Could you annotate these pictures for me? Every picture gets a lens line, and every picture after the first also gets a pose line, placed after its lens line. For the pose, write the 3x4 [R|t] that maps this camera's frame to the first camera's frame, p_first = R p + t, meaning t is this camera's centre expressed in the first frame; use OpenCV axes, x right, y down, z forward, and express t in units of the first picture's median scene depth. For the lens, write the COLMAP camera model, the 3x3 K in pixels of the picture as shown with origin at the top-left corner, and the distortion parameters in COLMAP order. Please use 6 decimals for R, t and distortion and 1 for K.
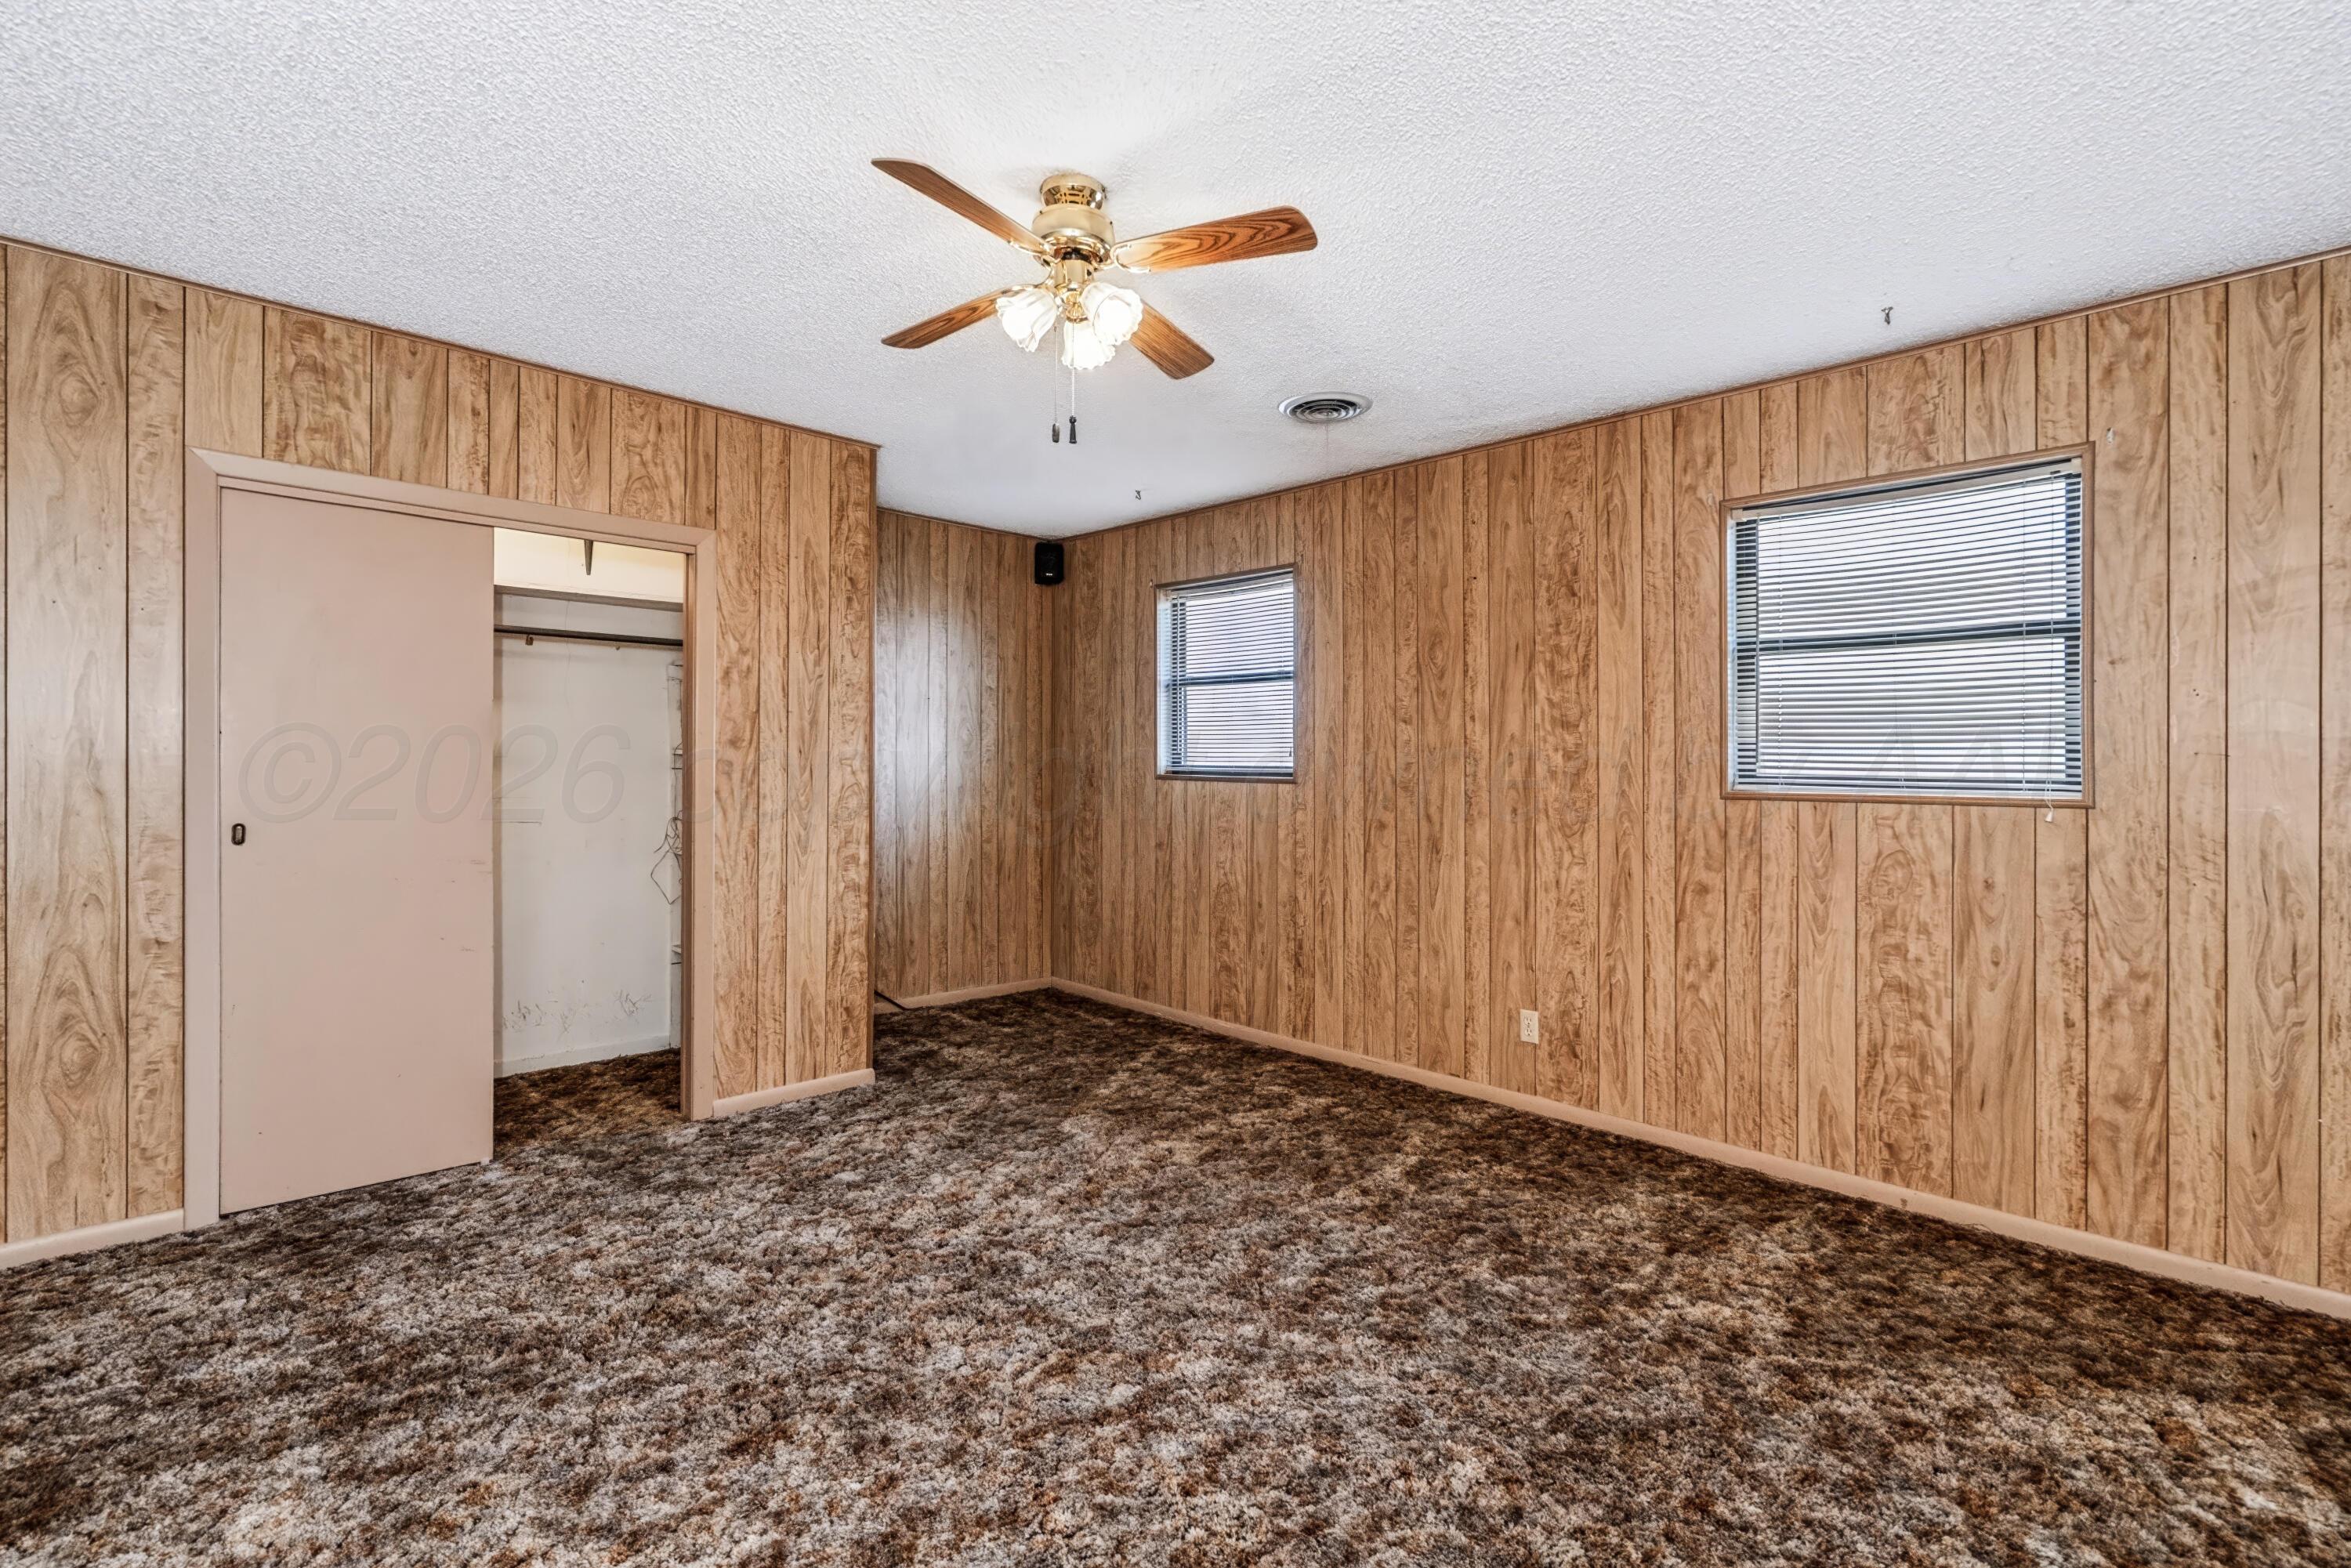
lens RADIAL K [[1074.8, 0, 1182.0], [0, 1074.8, 767.3], [0, 0, 1]] dist [-0.008671, 0.003490]
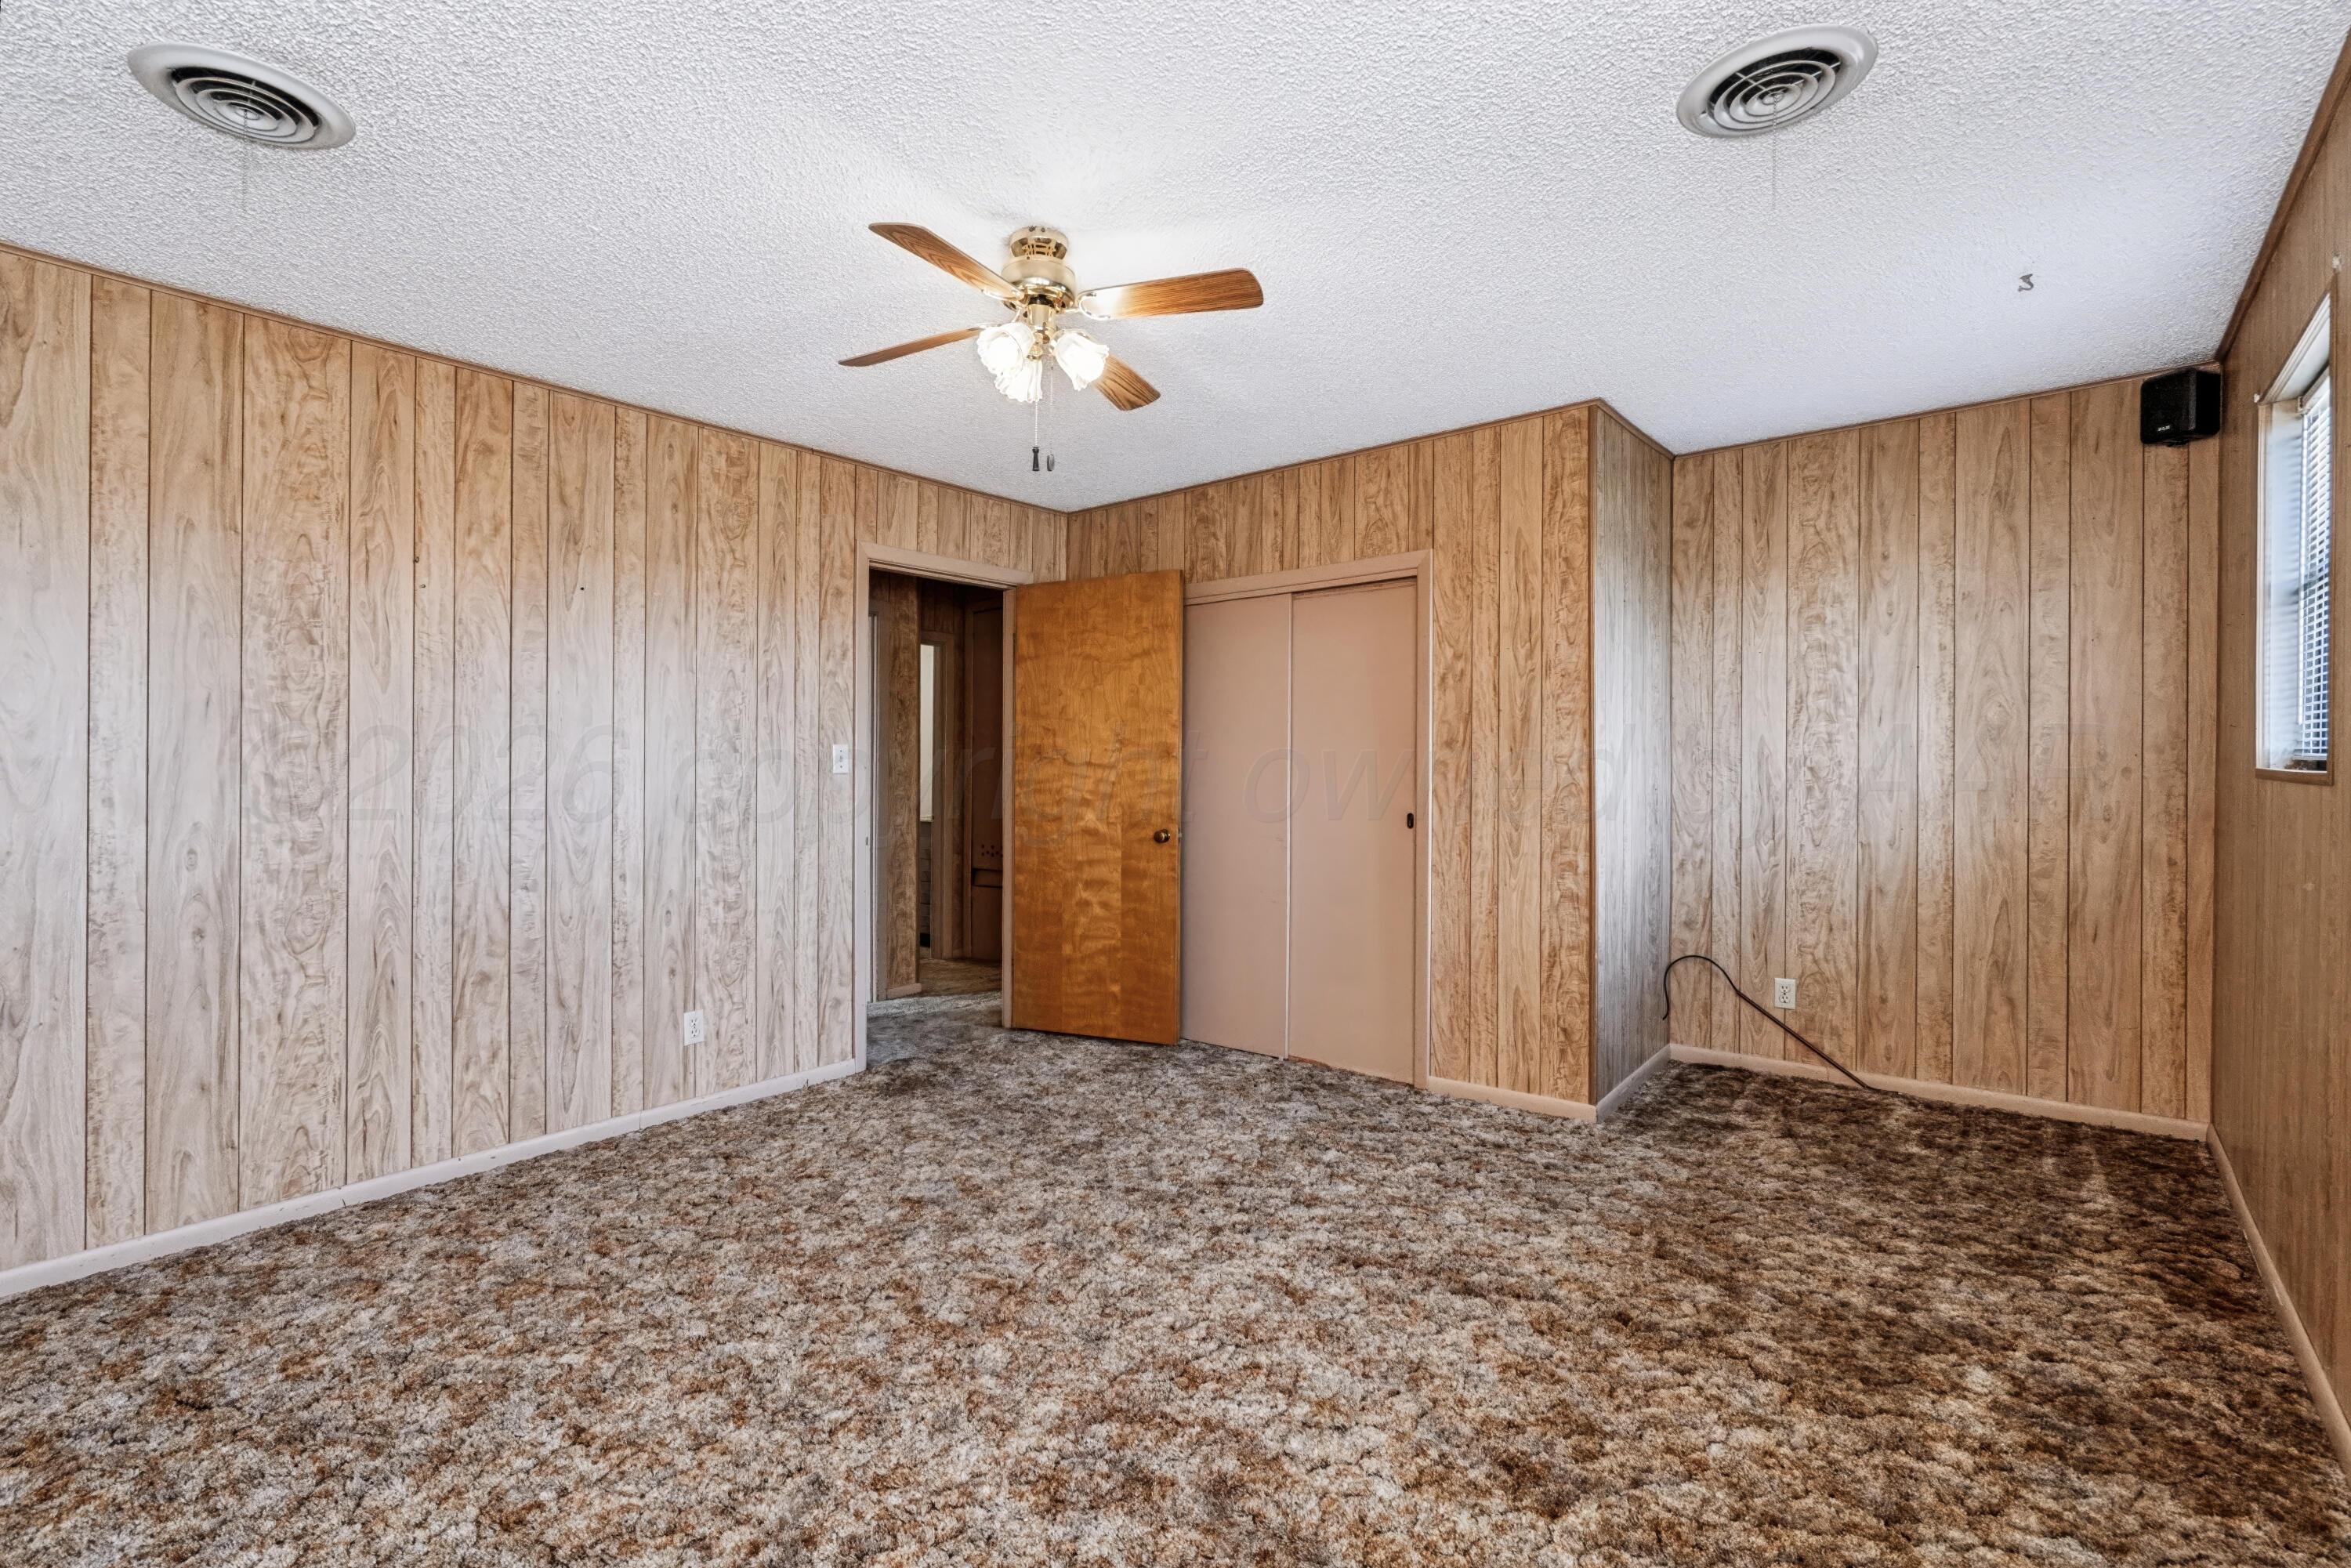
lens RADIAL K [[1074.8, 0, 1154.4], [0, 1074.8, 763.5], [0, 0, 1]] dist [-0.008671, 0.003490]
pose [[0.109304, -0.014750, -0.993899, 0.593977], [0.009842, 0.999857, -0.013756, 0.007756], [0.993960, -0.008279, 0.109434, 0.587249]]
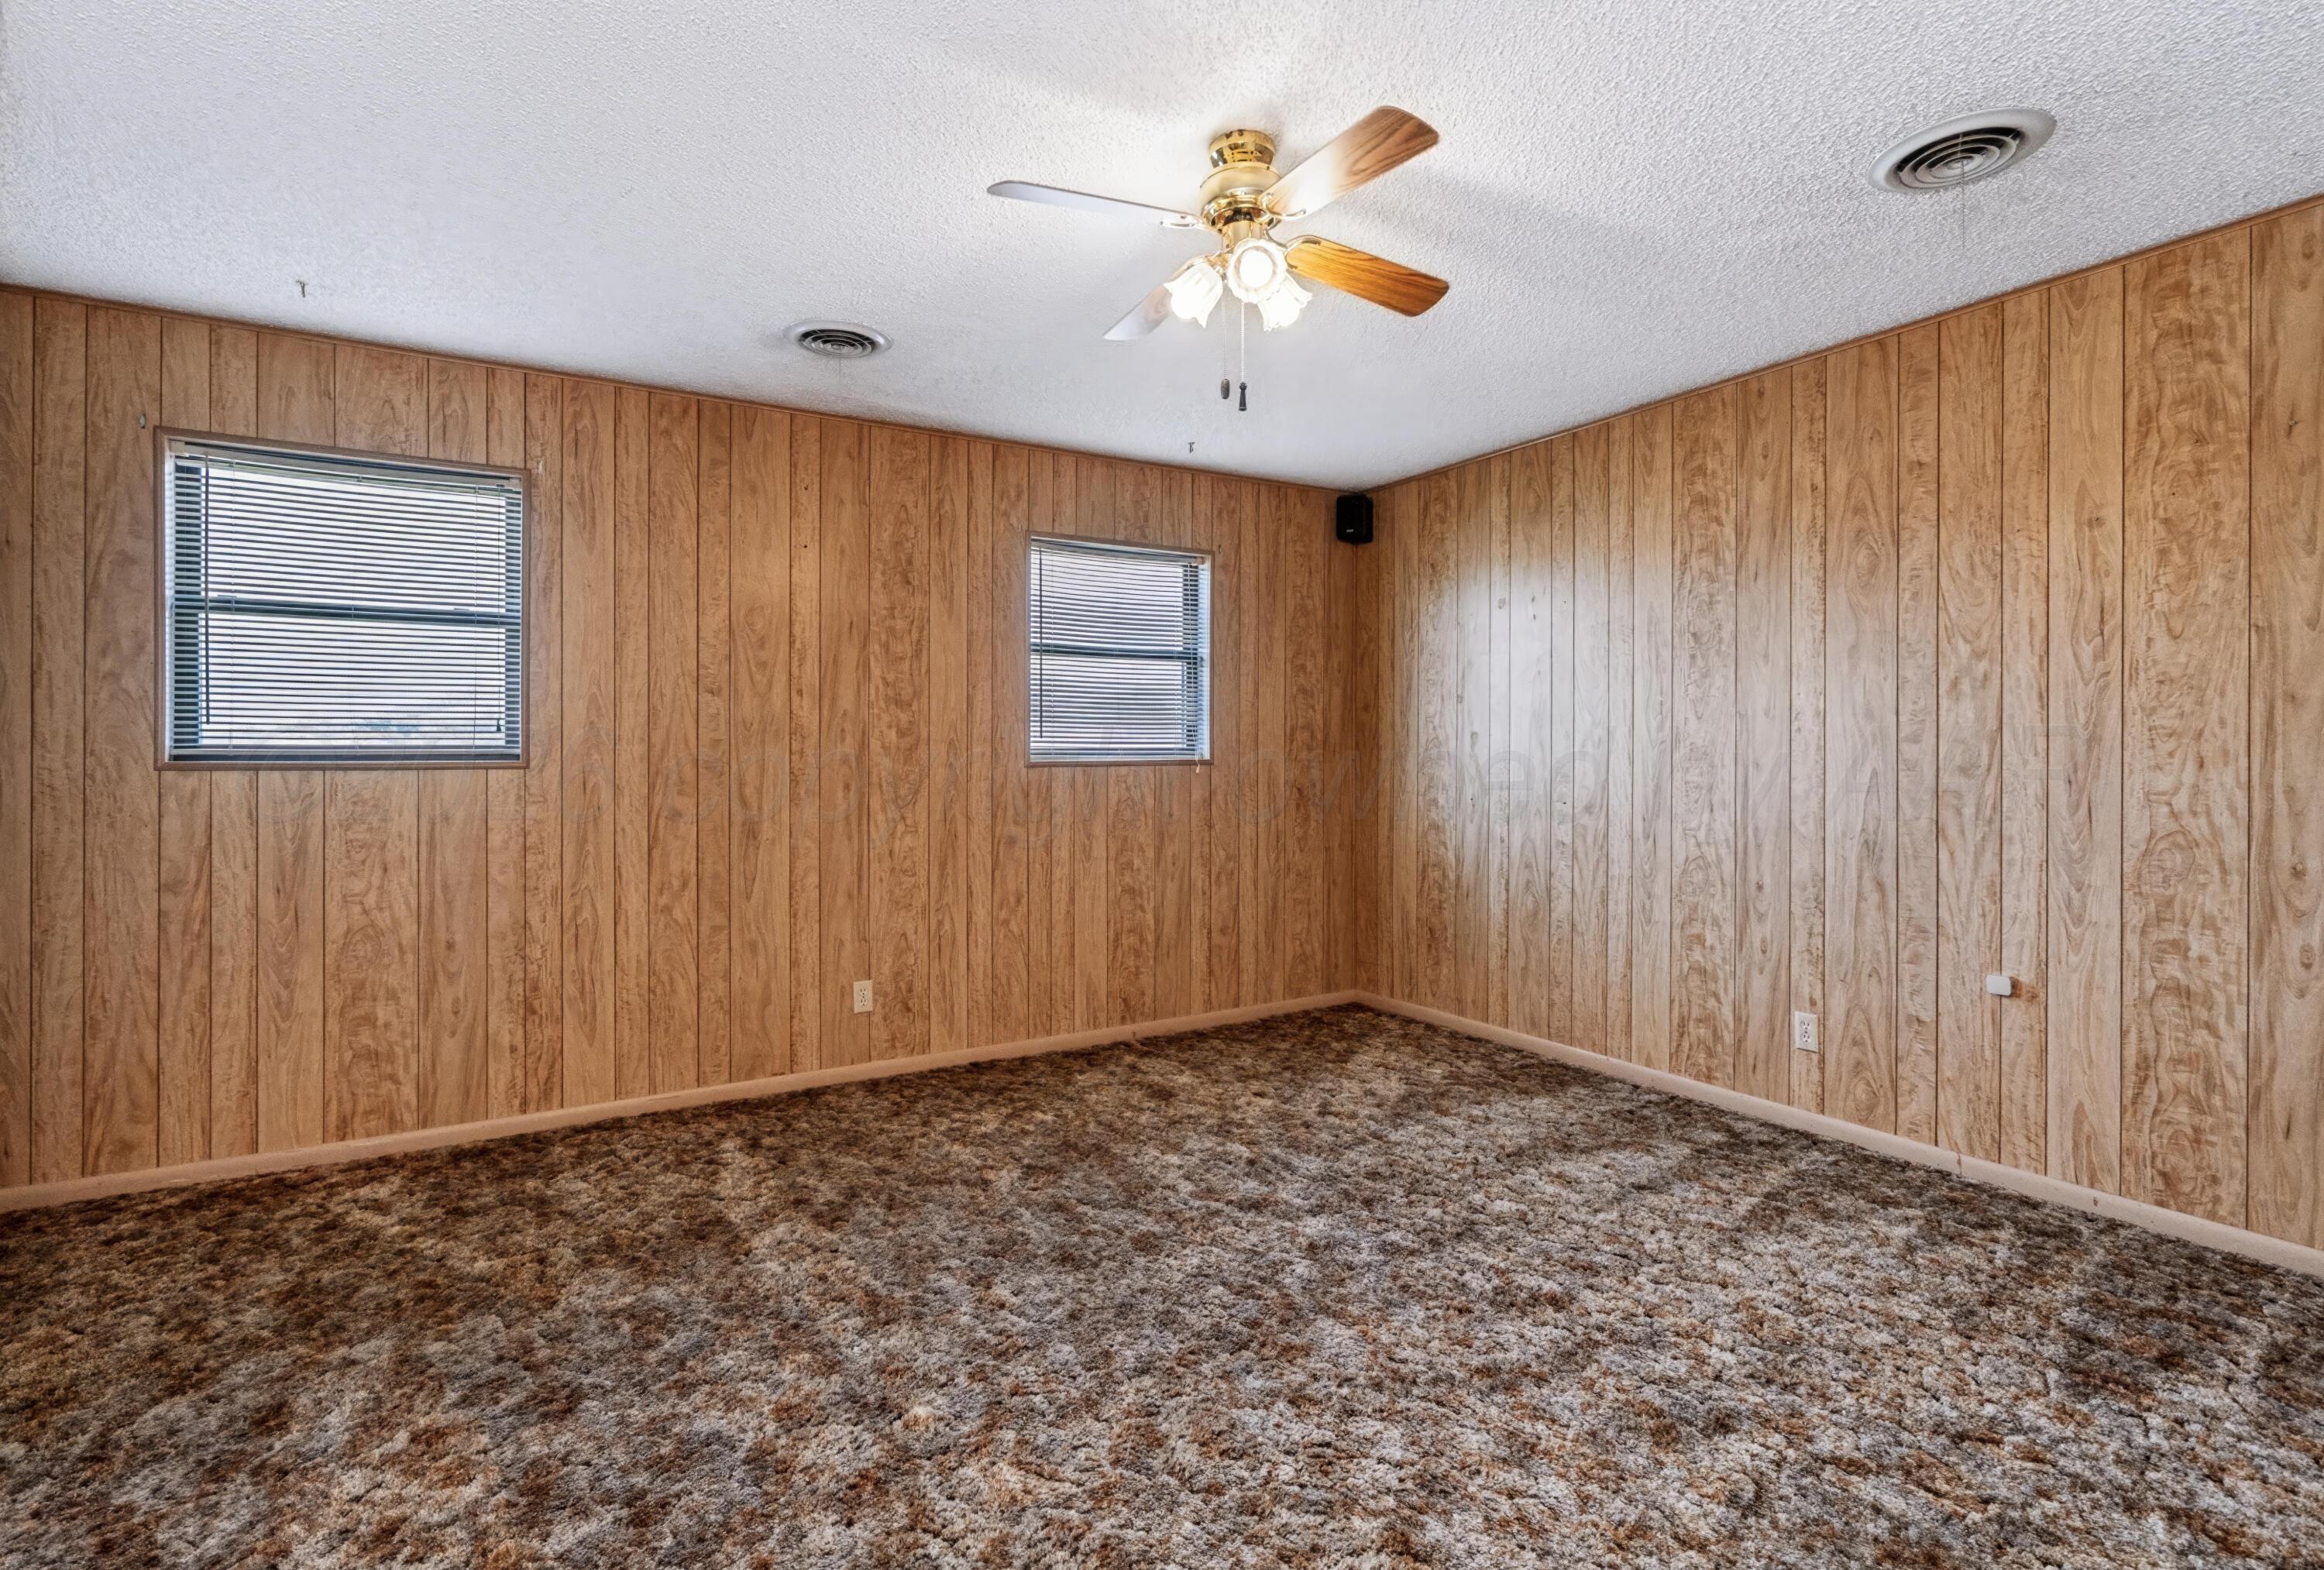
lens RADIAL K [[1081.9, 0, 1140.5], [0, 1081.9, 744.5], [0, 0, 1]] dist [-0.006369, 0.000820]
pose [[0.242171, -0.005638, 0.970217, -0.616772], [0.008494, 0.999957, 0.003691, -0.000514], [-0.970196, 0.007347, 0.242209, 0.496873]]
